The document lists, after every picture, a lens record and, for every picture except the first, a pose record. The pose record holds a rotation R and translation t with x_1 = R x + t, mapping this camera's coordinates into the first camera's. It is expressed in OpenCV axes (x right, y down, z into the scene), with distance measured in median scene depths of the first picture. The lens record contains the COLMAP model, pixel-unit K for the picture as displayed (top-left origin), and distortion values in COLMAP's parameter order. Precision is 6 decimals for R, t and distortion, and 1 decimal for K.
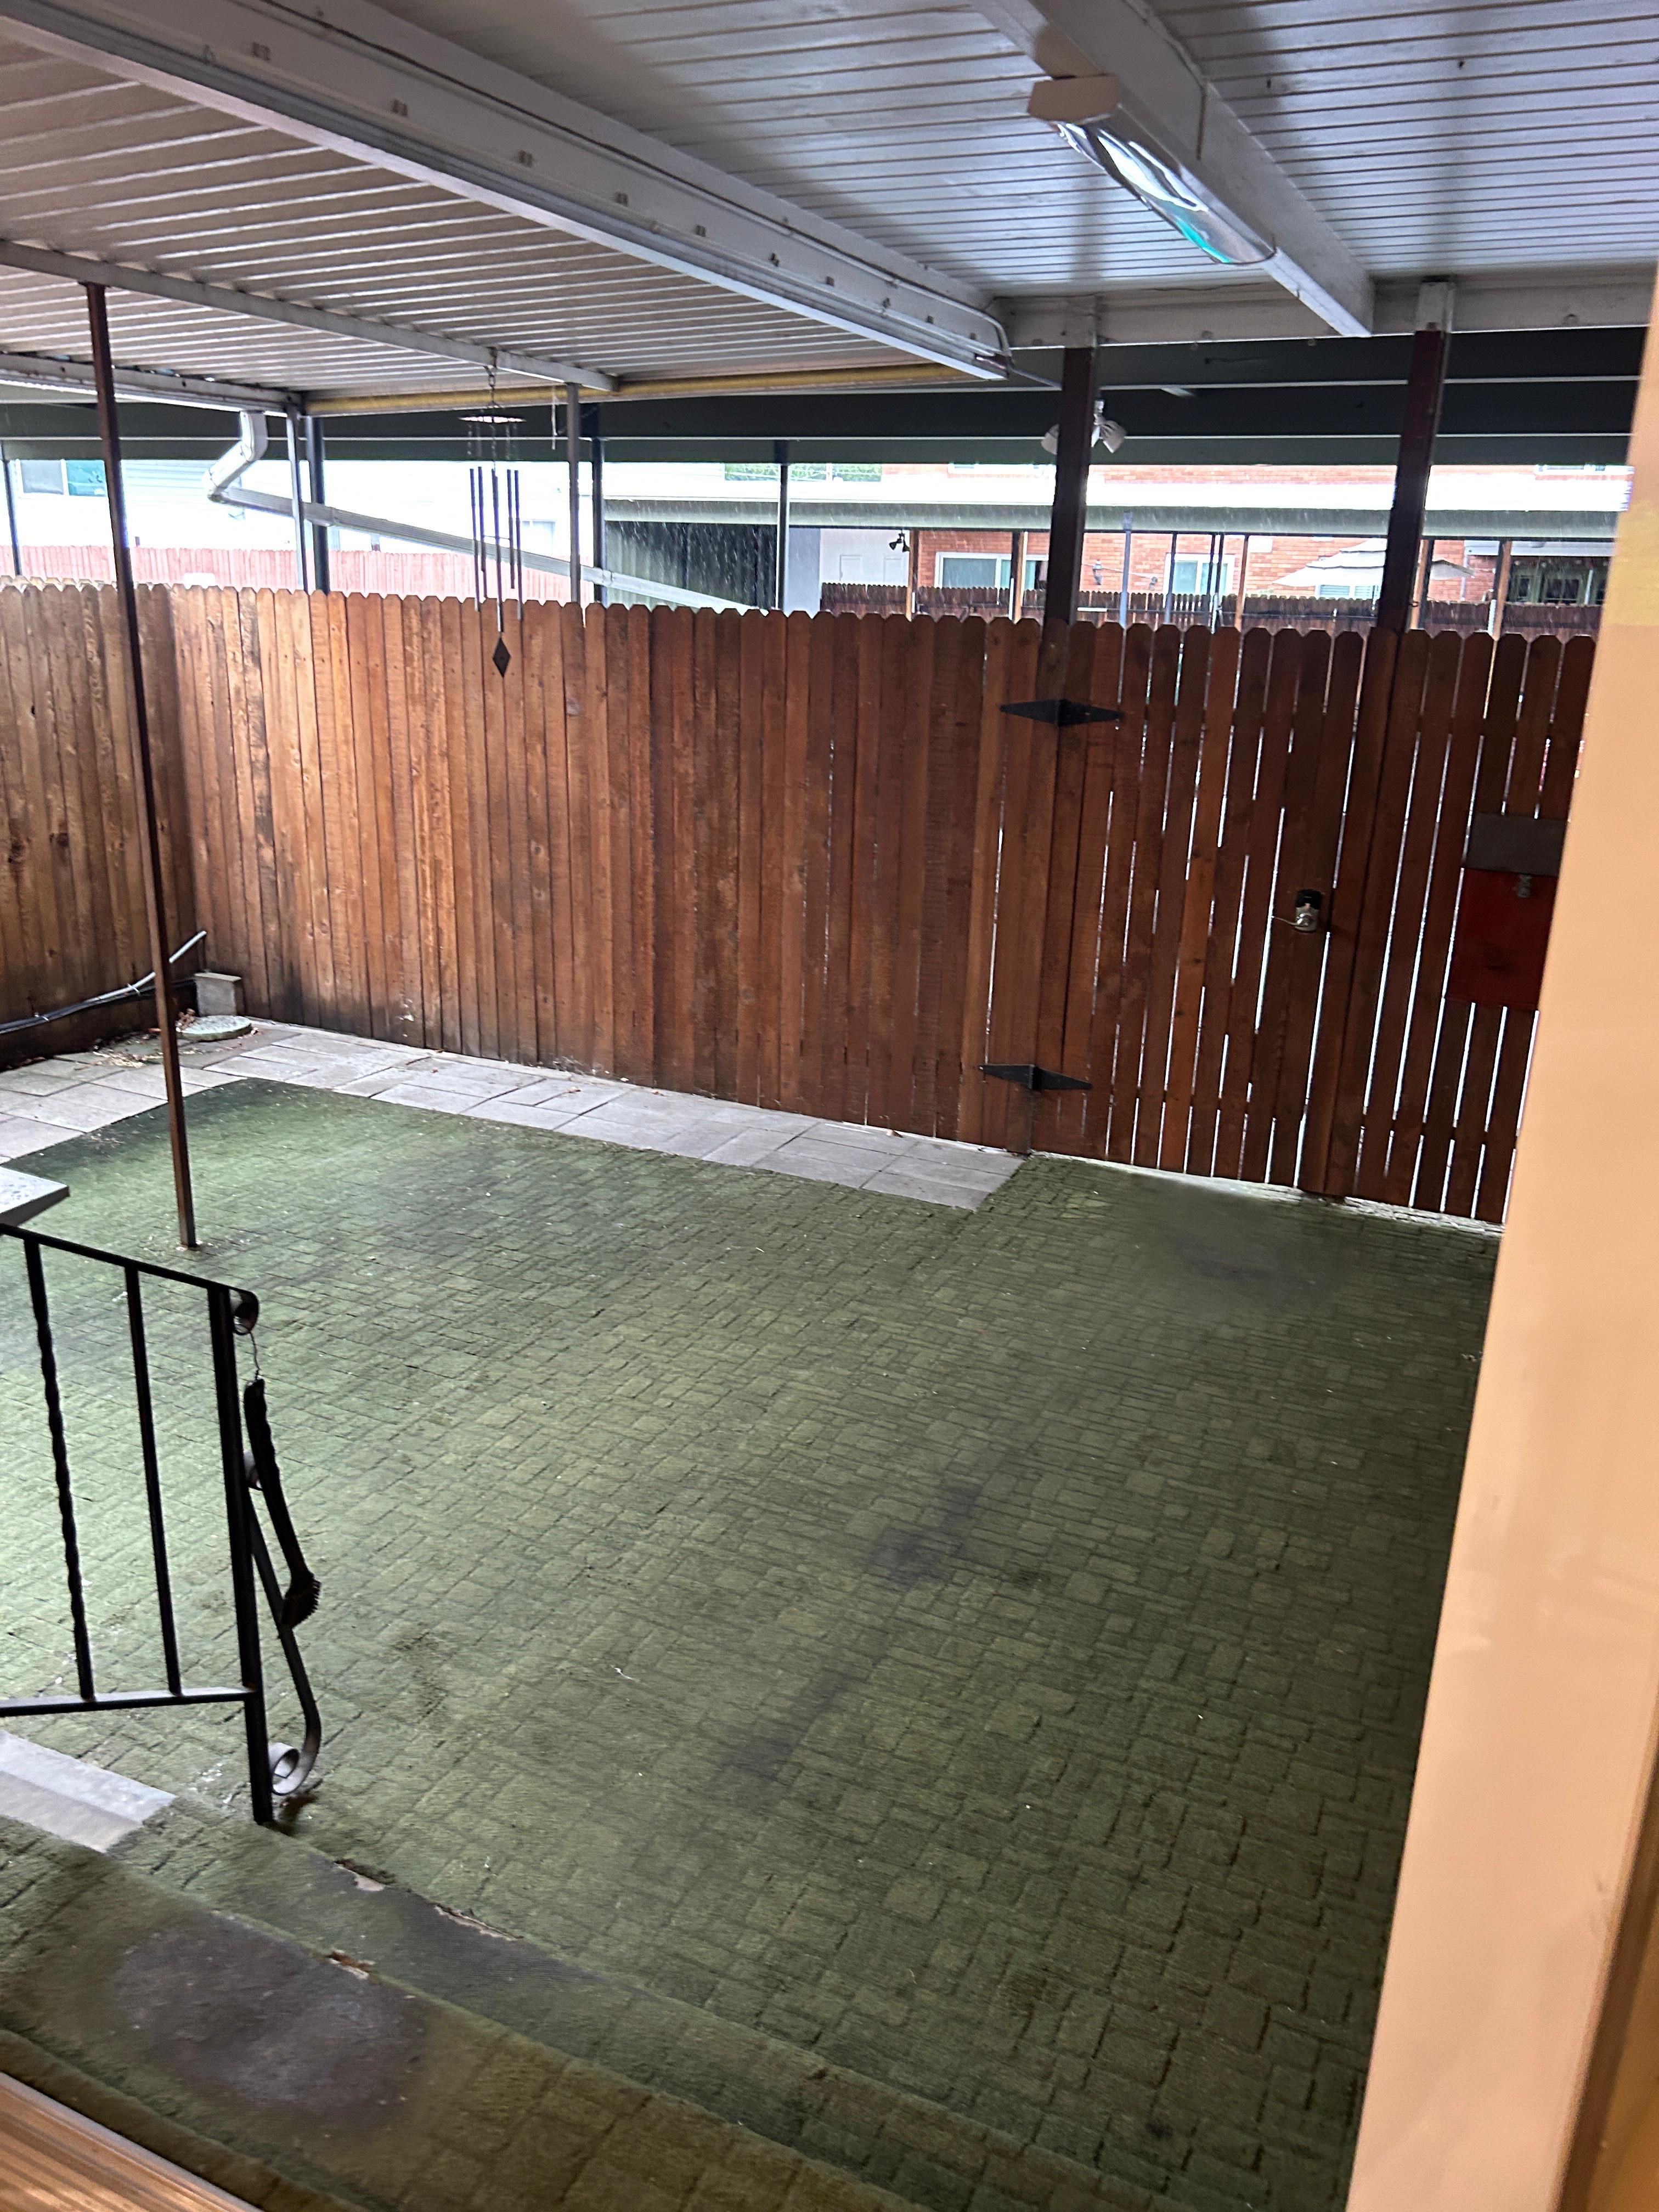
lens RADIAL K [[1633.3, 0, 844.5], [0, 1633.3, 1096.9], [0, 0, 1]] dist [0.032027, -0.075409]
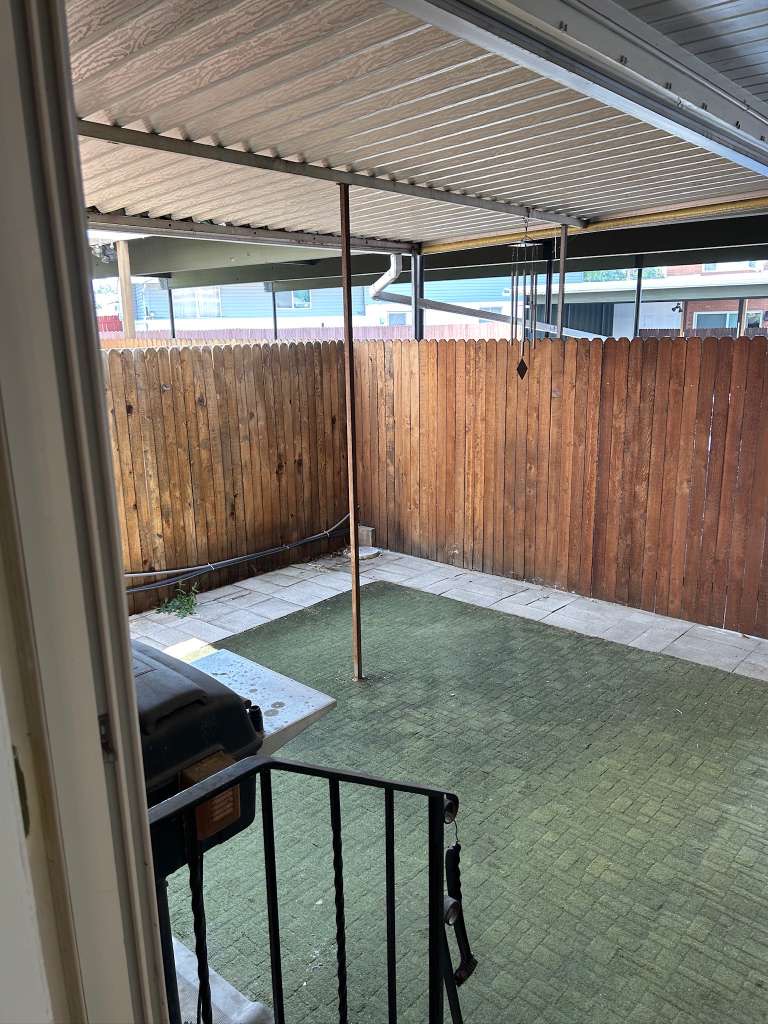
lens RADIAL K [[756.1, 0, 384.1], [0, 756.1, 509.3], [0, 0, 1]] dist [0.032027, -0.075409]
pose [[0.954252, 0.020980, -0.298267, -0.093059], [-0.044914, 0.996275, -0.073614, -0.033587], [0.295612, 0.083643, 0.951639, 0.128582]]
